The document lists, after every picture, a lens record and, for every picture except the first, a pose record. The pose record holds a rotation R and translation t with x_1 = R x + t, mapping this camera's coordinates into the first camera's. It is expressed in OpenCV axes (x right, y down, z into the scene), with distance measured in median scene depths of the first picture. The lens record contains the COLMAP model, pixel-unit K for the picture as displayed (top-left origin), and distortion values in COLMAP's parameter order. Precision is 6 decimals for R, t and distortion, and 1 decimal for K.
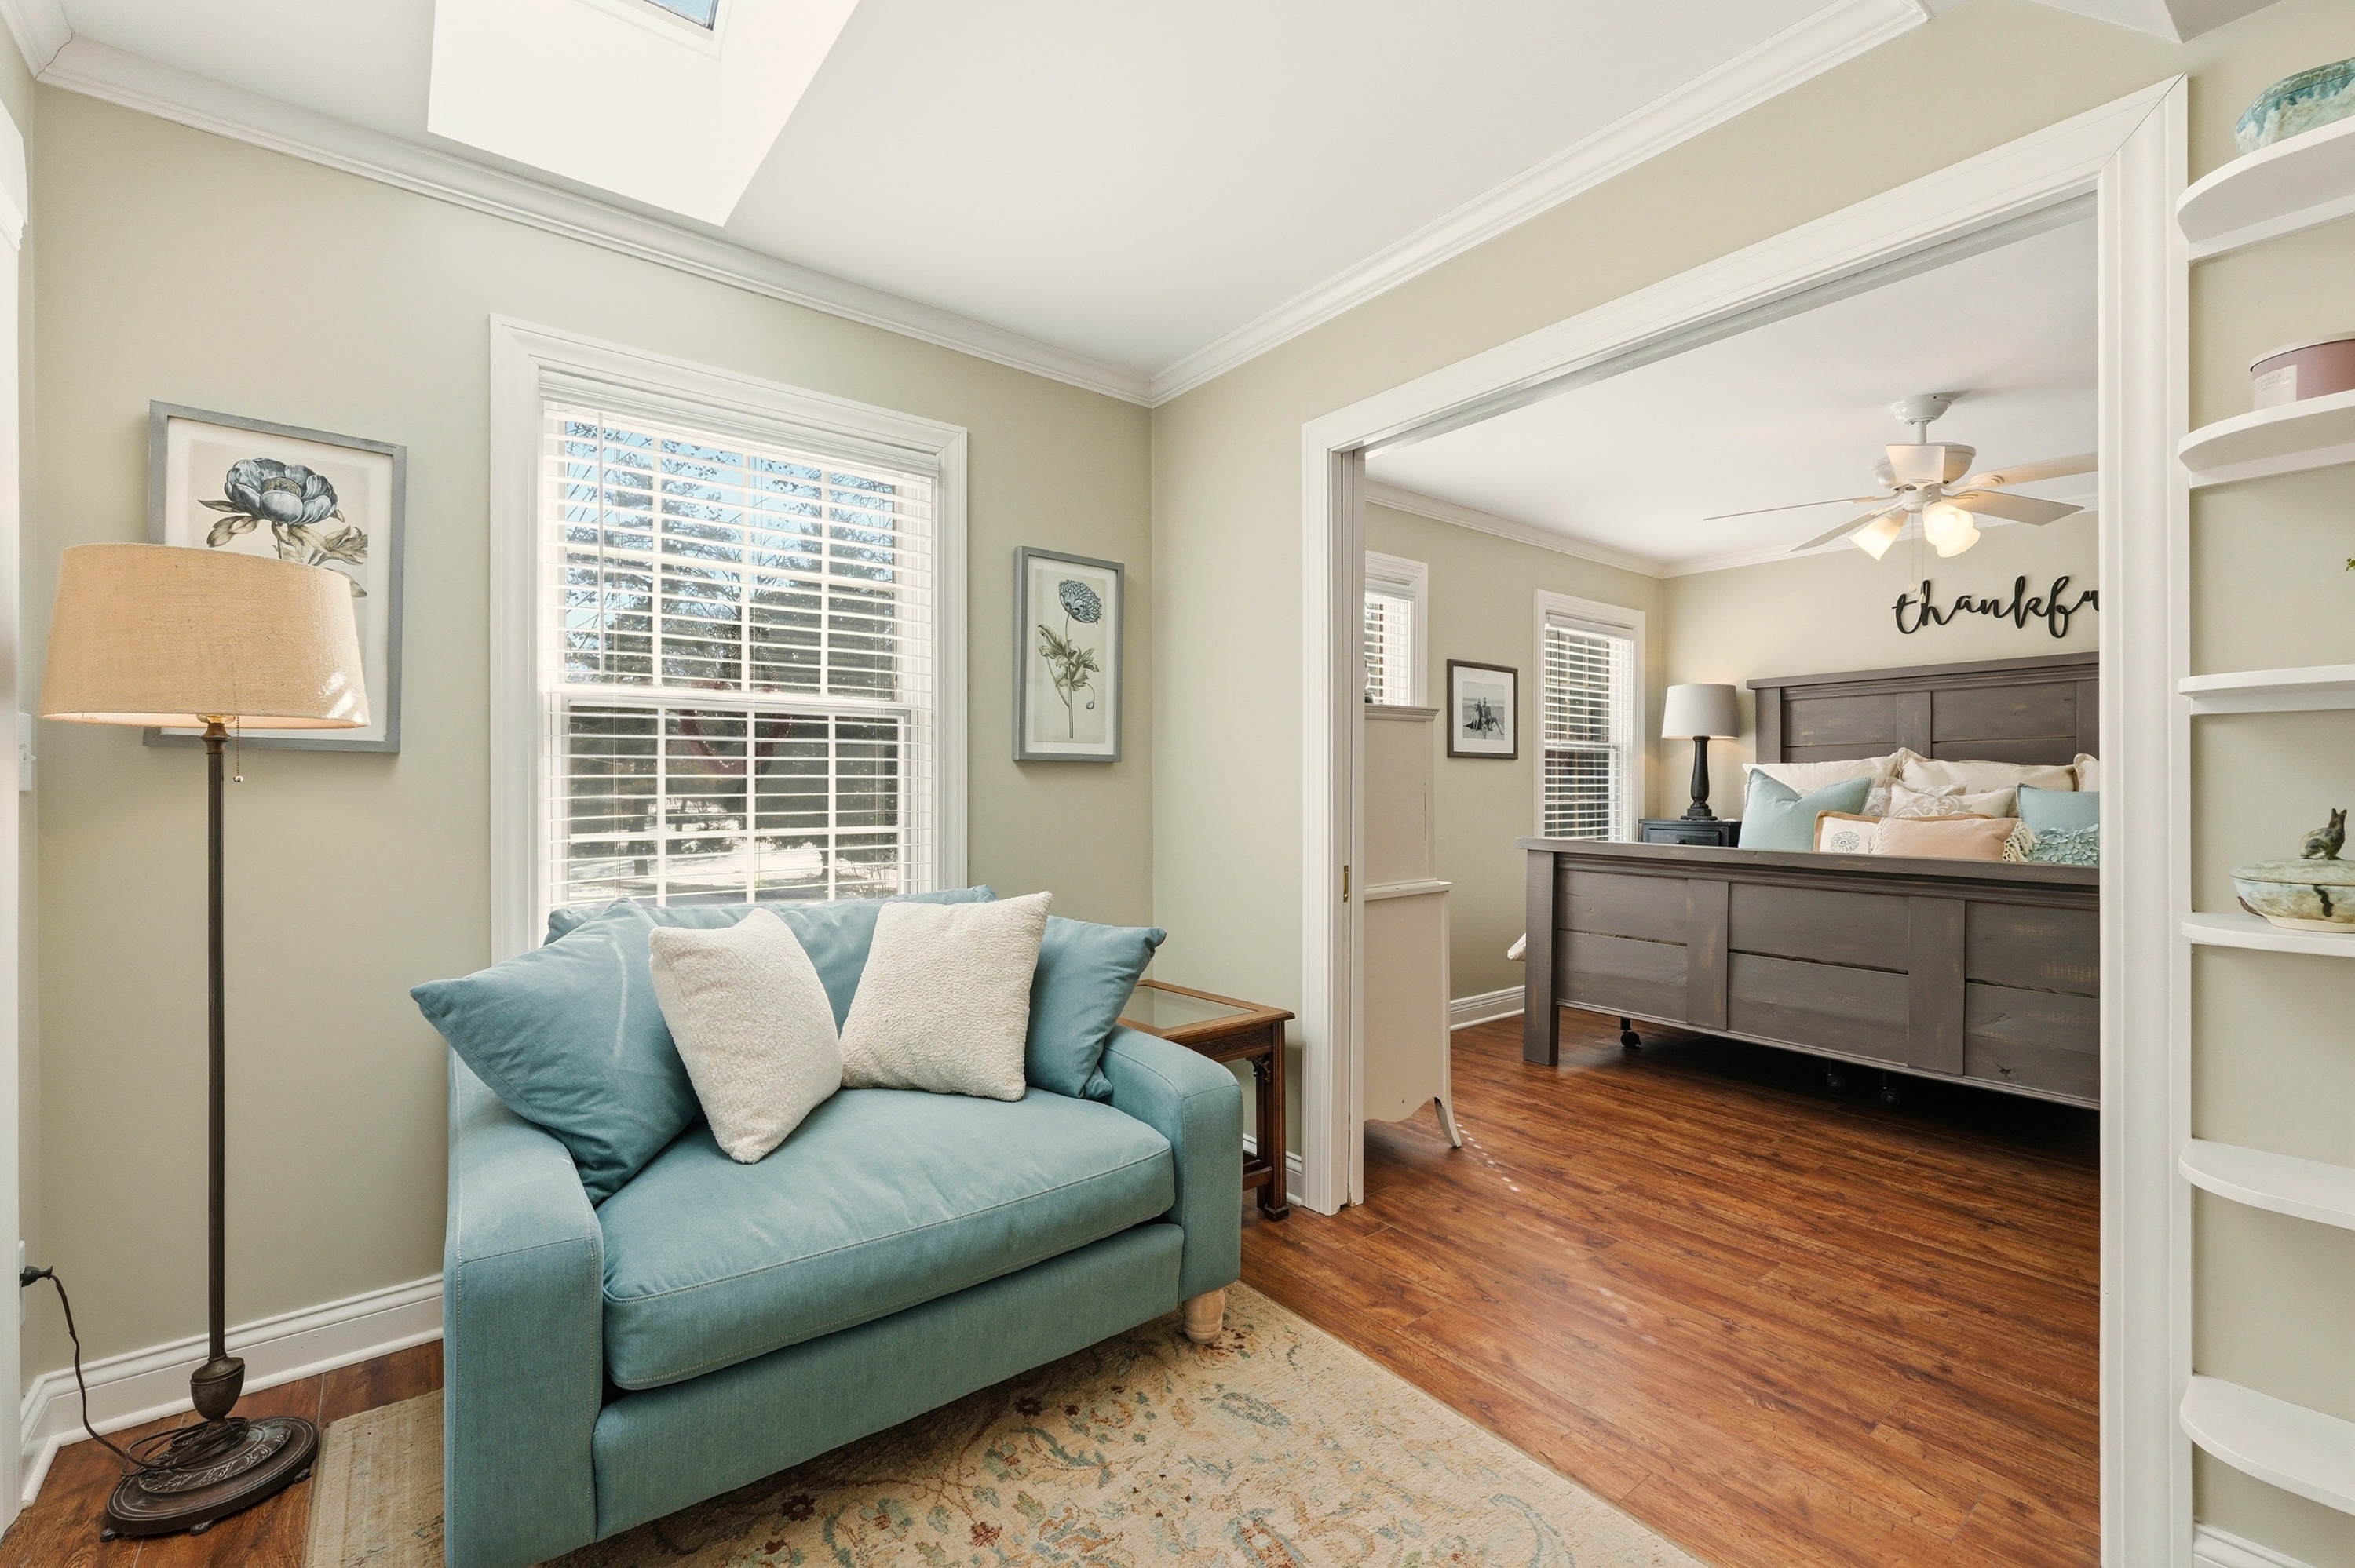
lens RADIAL K [[994.8, 0, 1168.8], [0, 994.8, 787.3], [0, 0, 1]] dist [-0.000795, 0.000506]
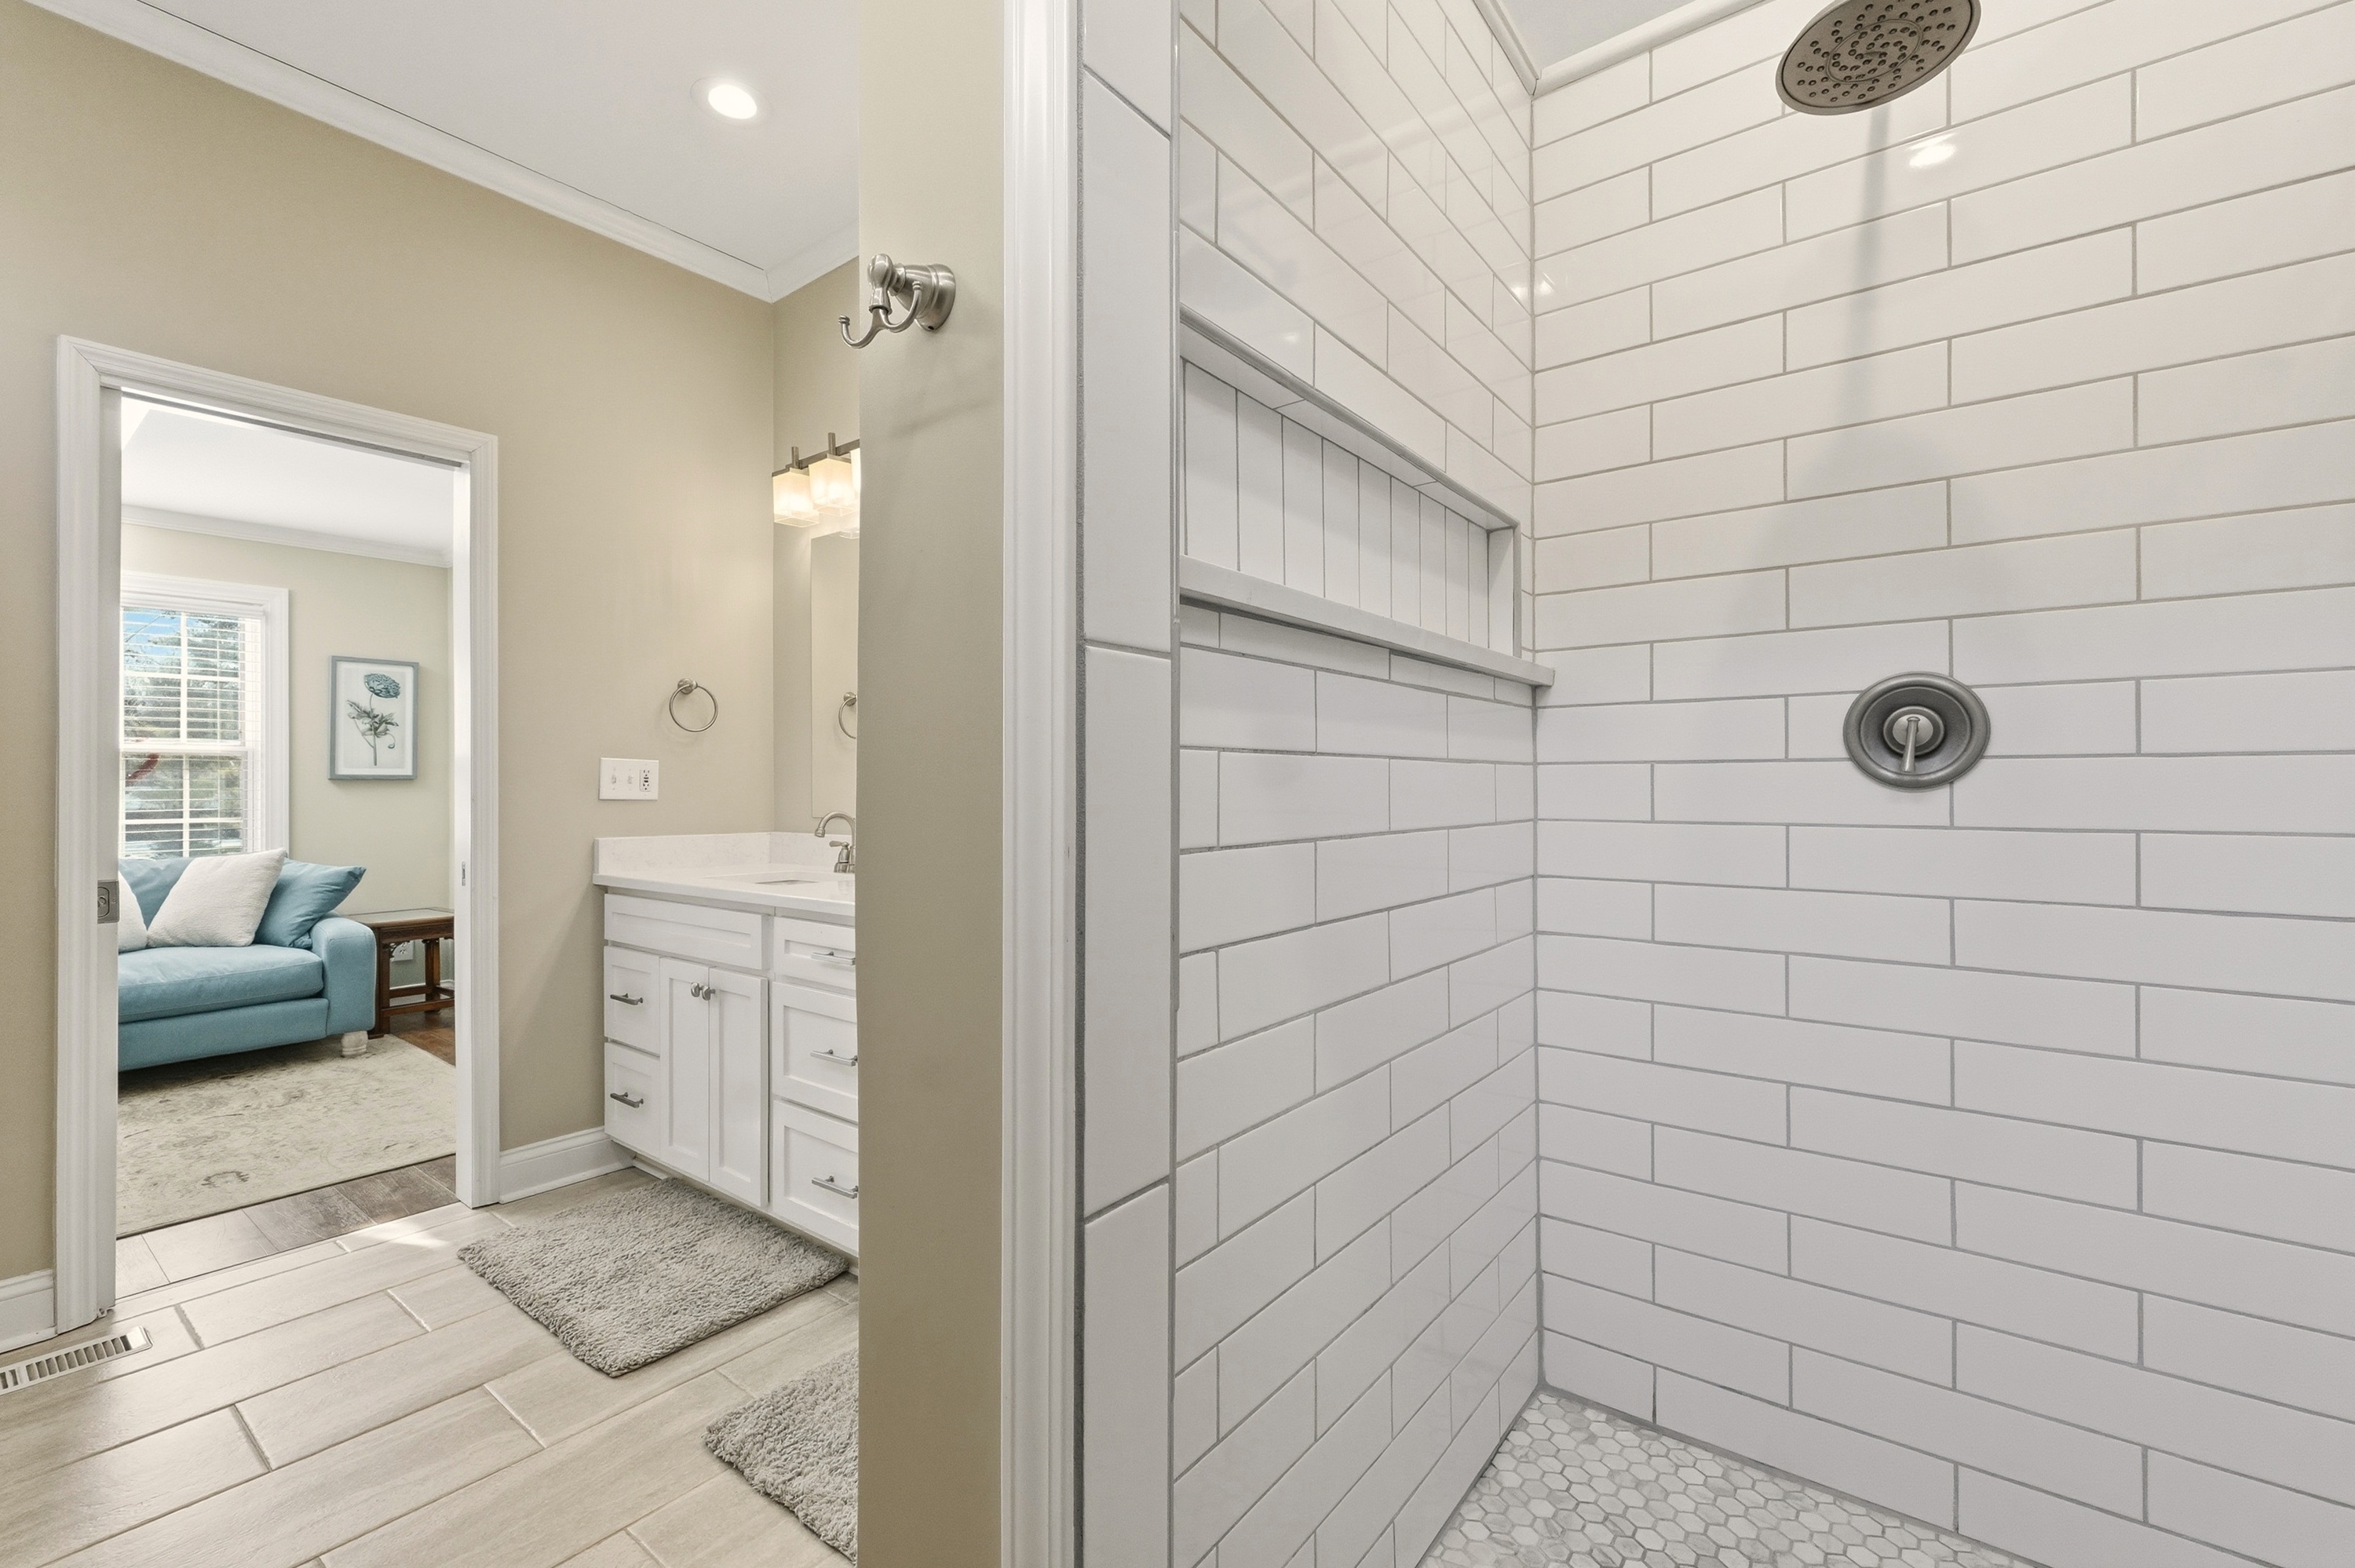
lens RADIAL K [[994.8, 0, 1191.9], [0, 994.8, 783.5], [0, 0, 1]] dist [-0.000795, 0.000506]
pose [[0.964003, 0.001590, 0.265888, 0.822838], [-0.000958, 0.999996, -0.002507, -0.016497], [-0.265891, 0.002162, 0.964001, -1.049358]]
